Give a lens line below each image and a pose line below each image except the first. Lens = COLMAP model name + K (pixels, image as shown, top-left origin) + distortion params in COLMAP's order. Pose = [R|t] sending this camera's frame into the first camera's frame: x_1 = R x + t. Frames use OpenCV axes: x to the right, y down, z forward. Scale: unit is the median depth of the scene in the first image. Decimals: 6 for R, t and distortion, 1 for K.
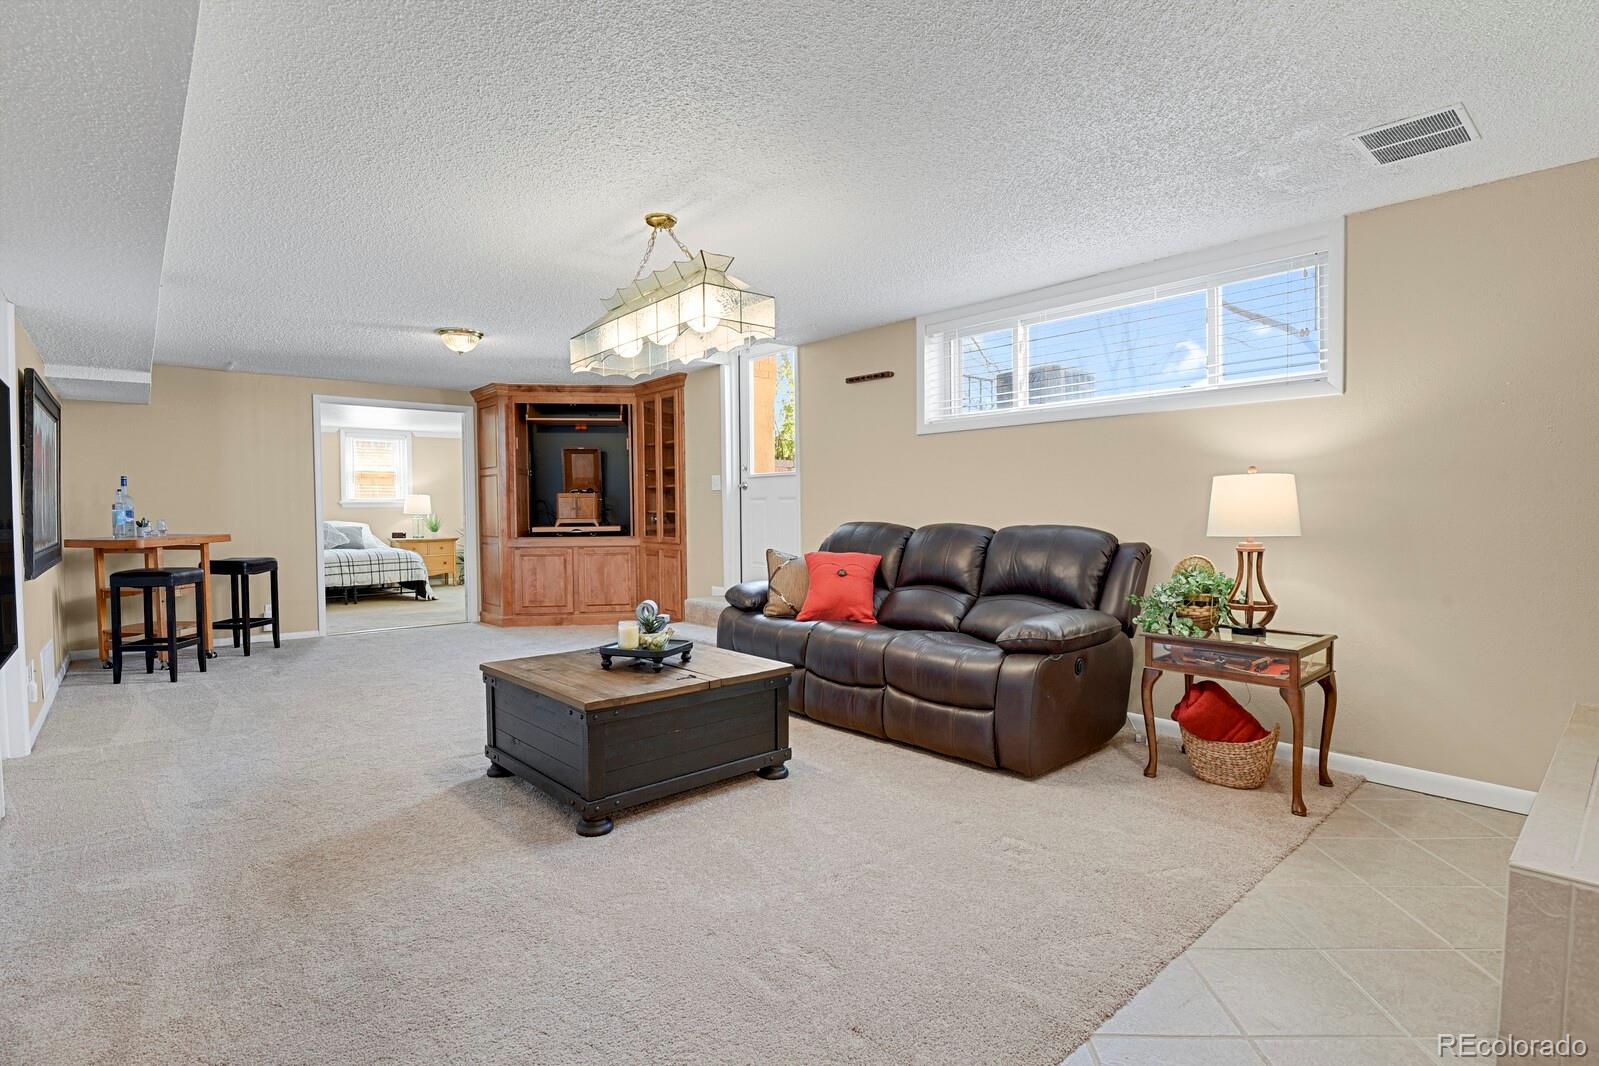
lens RADIAL K [[776.2, 0, 811.5], [0, 776.2, 529.8], [0, 0, 1]] dist [-0.009850, -0.000864]
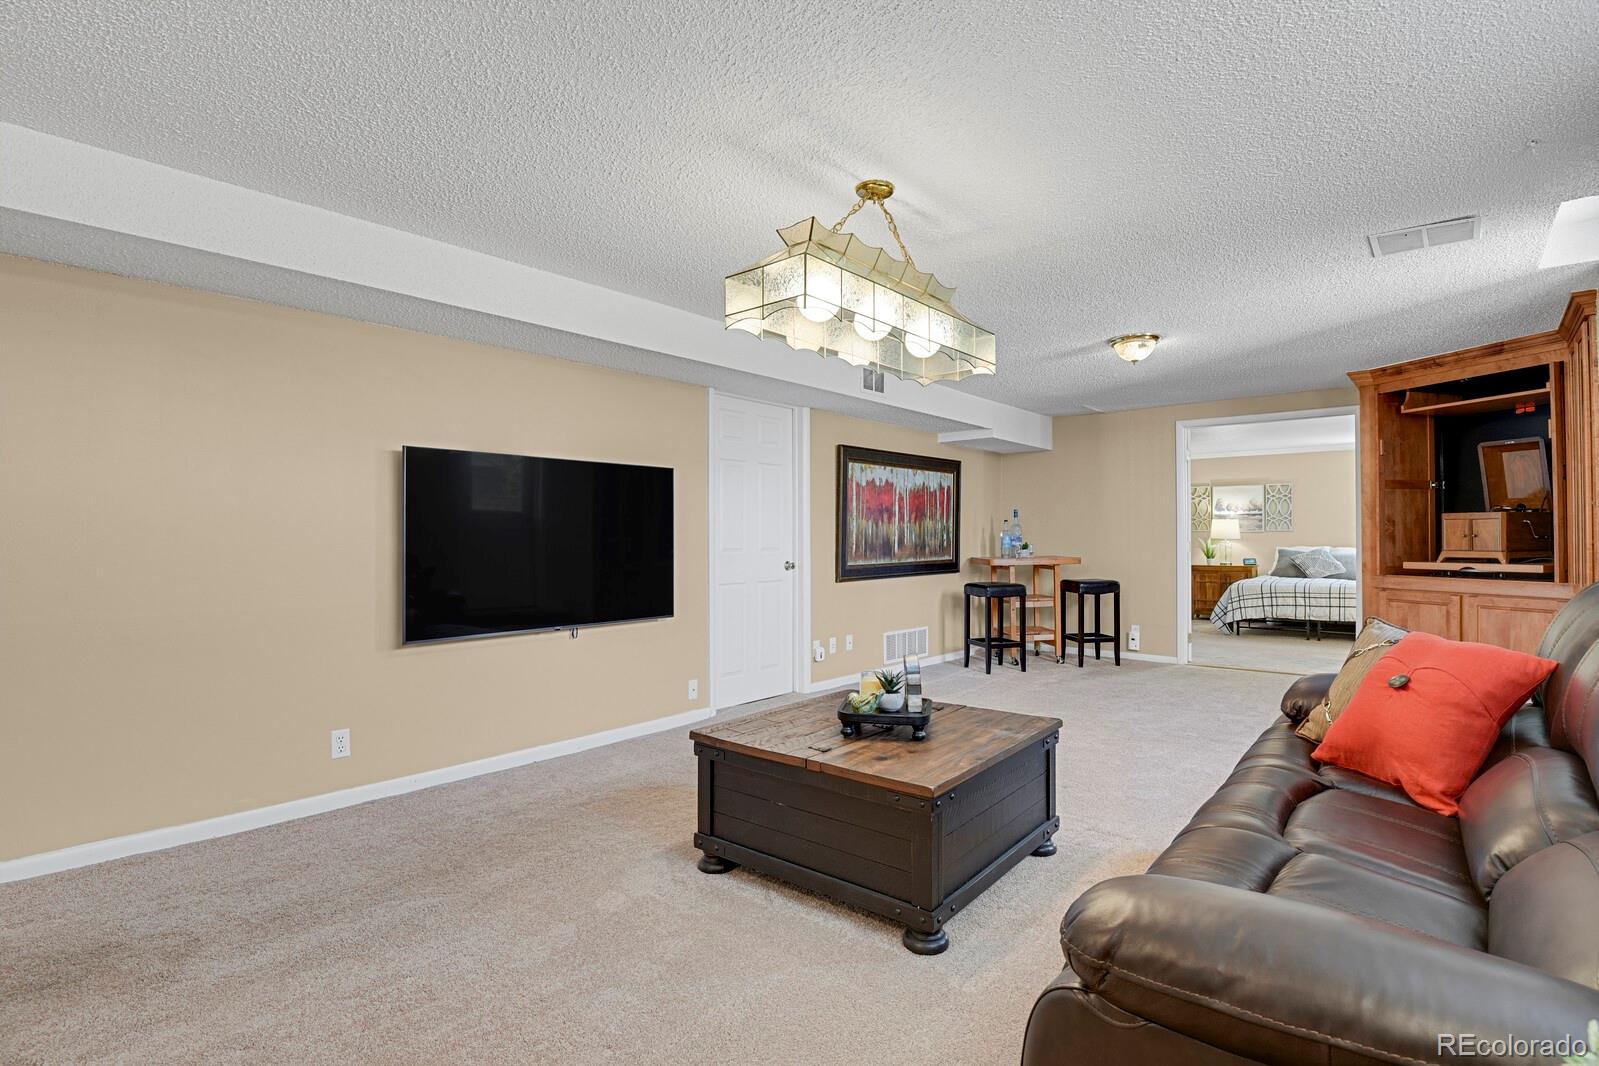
lens RADIAL K [[776.2, 0, 809.4], [0, 776.2, 533.5], [0, 0, 1]] dist [-0.009850, -0.000864]
pose [[0.162140, 0.001105, -0.986767, 0.257050], [-0.026159, 0.999653, -0.003178, -0.012792], [0.986421, 0.026328, 0.162112, 0.343942]]
